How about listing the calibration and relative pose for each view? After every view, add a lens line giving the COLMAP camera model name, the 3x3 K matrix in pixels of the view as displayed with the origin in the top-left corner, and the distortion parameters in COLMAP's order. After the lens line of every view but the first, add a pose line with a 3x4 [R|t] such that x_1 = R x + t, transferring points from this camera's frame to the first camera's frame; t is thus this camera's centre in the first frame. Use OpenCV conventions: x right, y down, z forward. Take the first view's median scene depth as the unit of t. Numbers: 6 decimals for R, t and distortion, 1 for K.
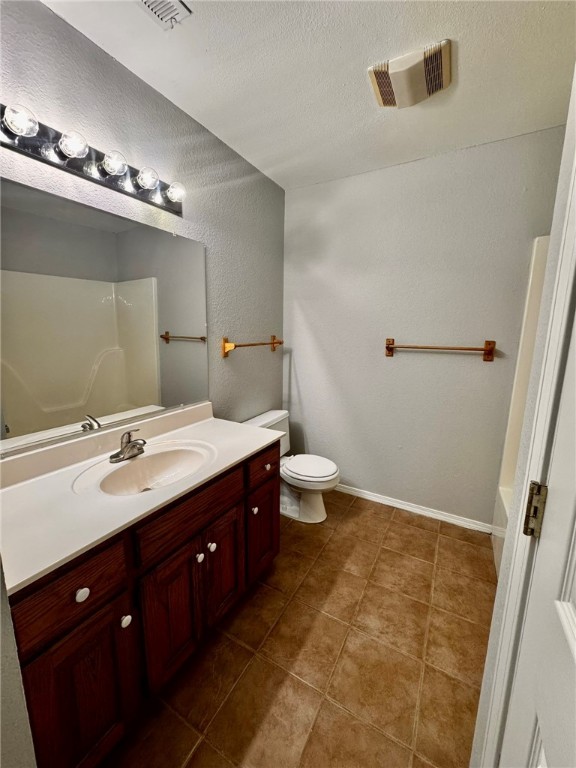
lens RADIAL K [[305.5, 0, 288.0], [0, 305.5, 384.0], [0, 0, 1]] dist [-0.009777, 0.000530]
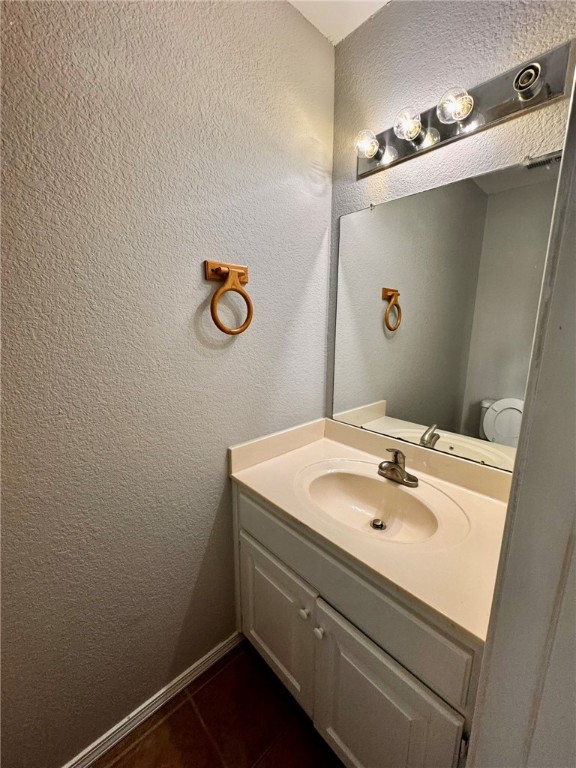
lens RADIAL K [[305.5, 0, 288.0], [0, 305.5, 384.0], [0, 0, 1]] dist [-0.009777, 0.000530]
pose [[-0.295931, 0.189596, -0.936204, 0.333798], [-0.190179, 0.948787, 0.252259, -0.182101], [0.936086, 0.252697, -0.244719, 0.899423]]
